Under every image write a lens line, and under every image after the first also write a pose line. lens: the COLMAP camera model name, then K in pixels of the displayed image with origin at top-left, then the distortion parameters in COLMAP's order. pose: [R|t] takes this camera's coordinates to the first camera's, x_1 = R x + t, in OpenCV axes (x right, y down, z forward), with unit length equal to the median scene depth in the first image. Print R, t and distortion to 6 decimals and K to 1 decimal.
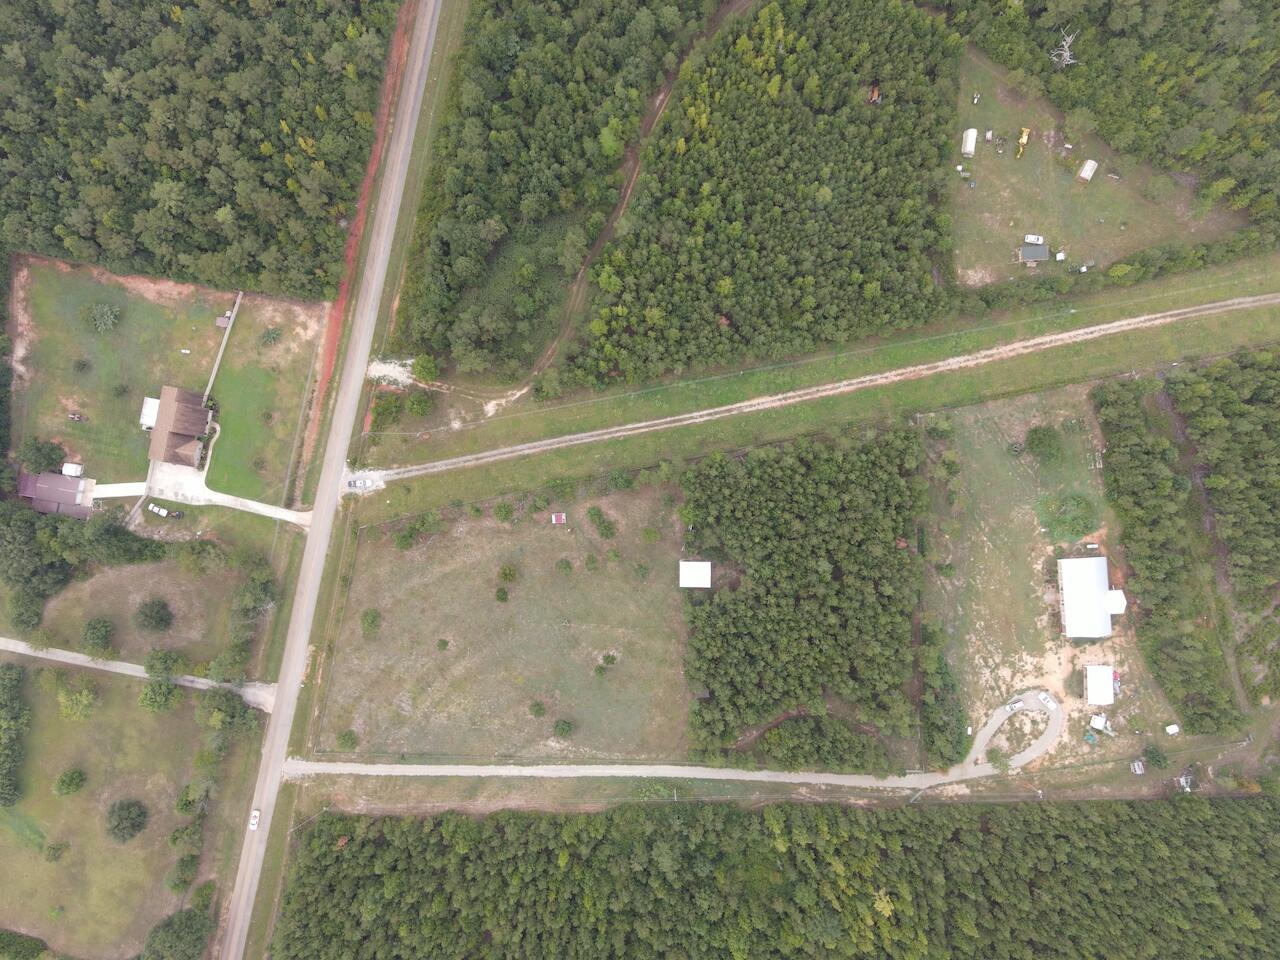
lens RADIAL K [[925.4, 0, 640.0], [0, 925.4, 480.0], [0, 0, 1]] dist [-0.004059, 0.027145]
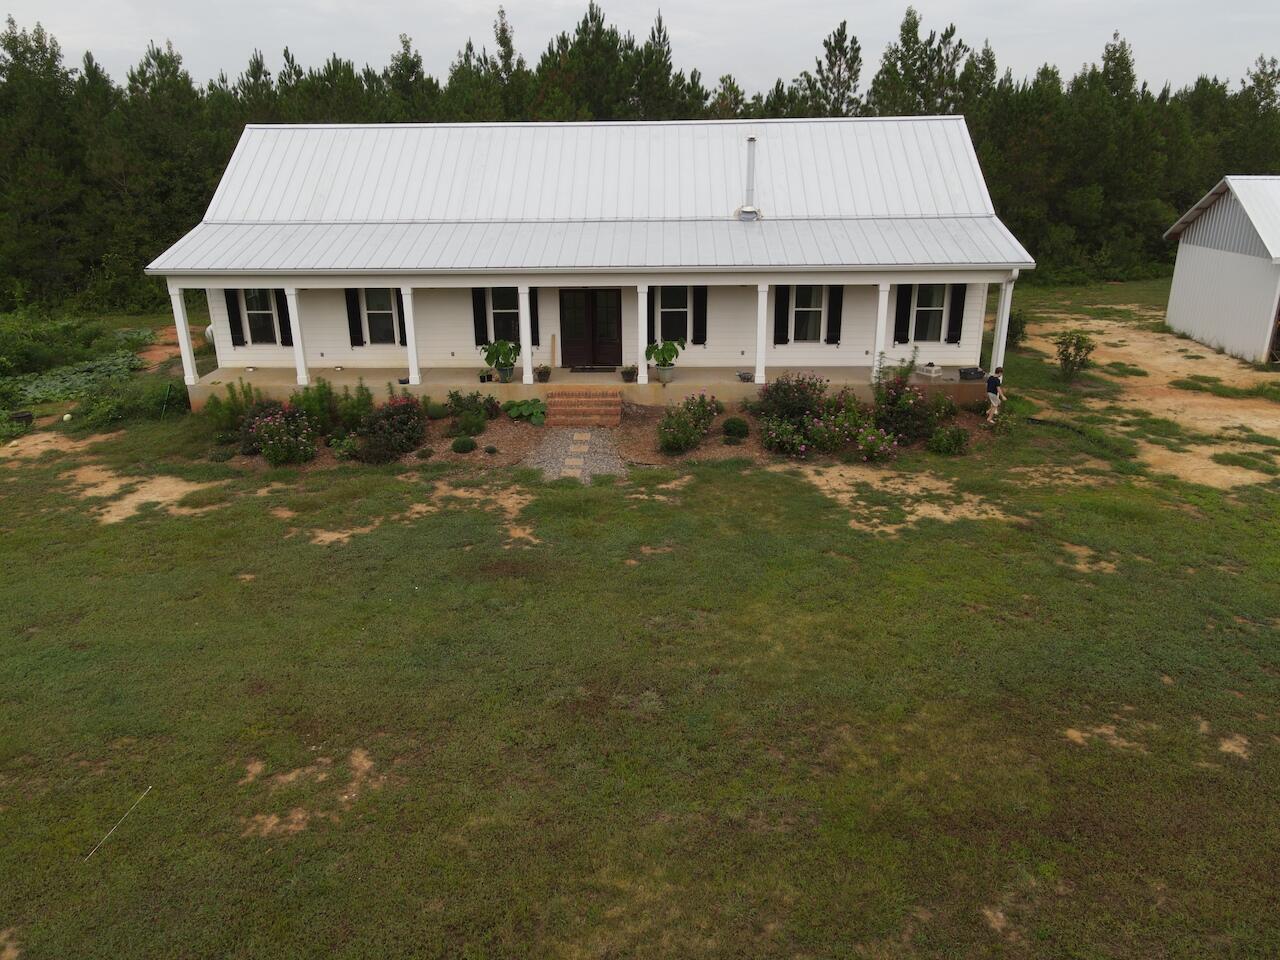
lens RADIAL K [[938.3, 0, 633.8], [0, 938.3, 480.0], [0, 0, 1]] dist [-0.003804, 0.038710]
pose [[0.100617, -0.311411, 0.944934, 0.363675], [0.994866, 0.041835, -0.092147, 0.138990], [-0.010835, 0.949354, 0.314021, 0.974960]]
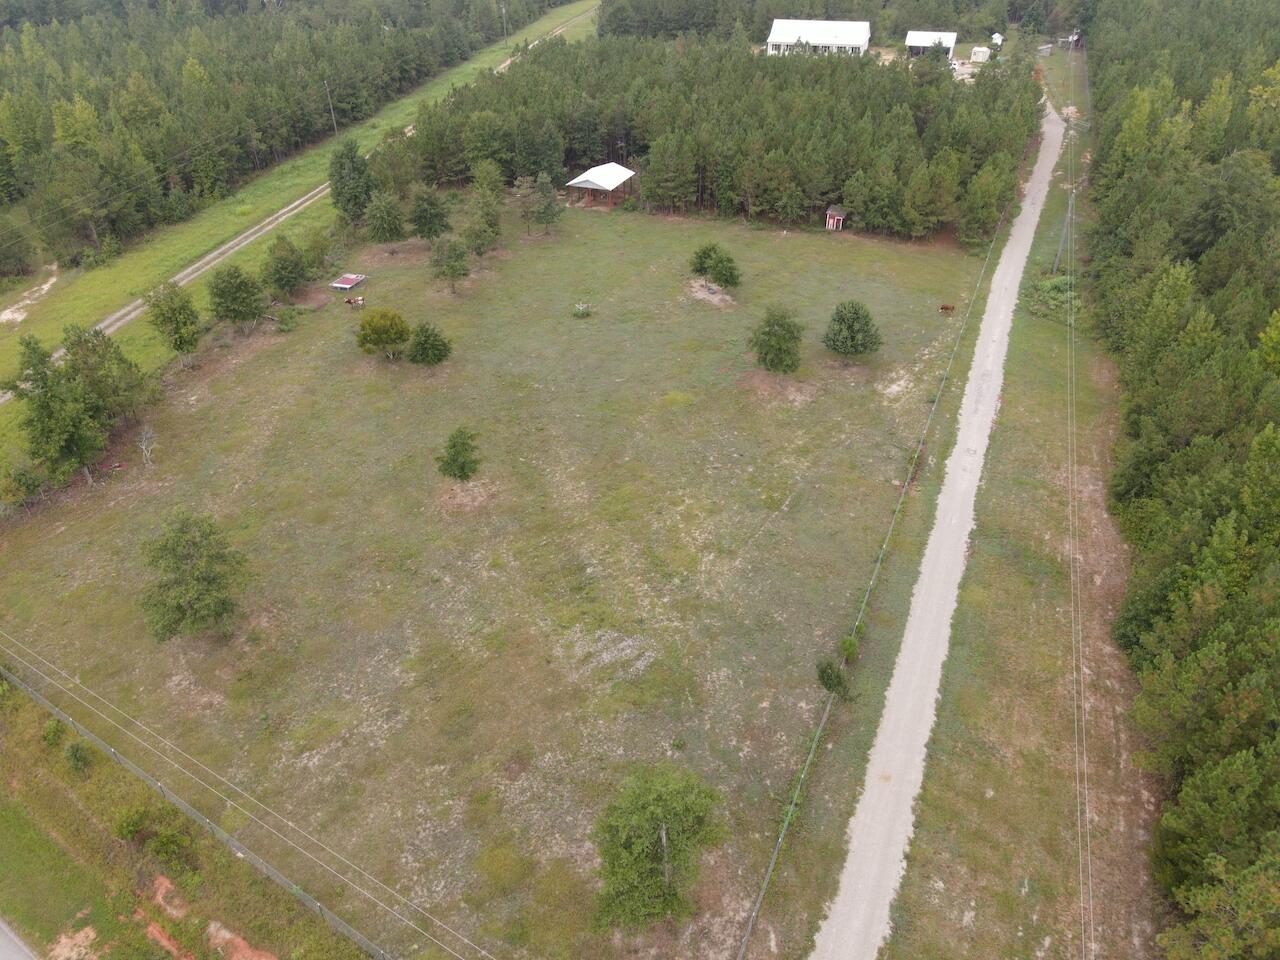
lens RADIAL K [[938.3, 0, 633.8], [0, 938.3, 480.0], [0, 0, 1]] dist [-0.003804, 0.038710]
pose [[0.383319, -0.504185, 0.773863, -0.414949], [0.923592, 0.215327, -0.317195, 0.317622], [-0.006708, 0.836320, 0.548200, 0.856731]]
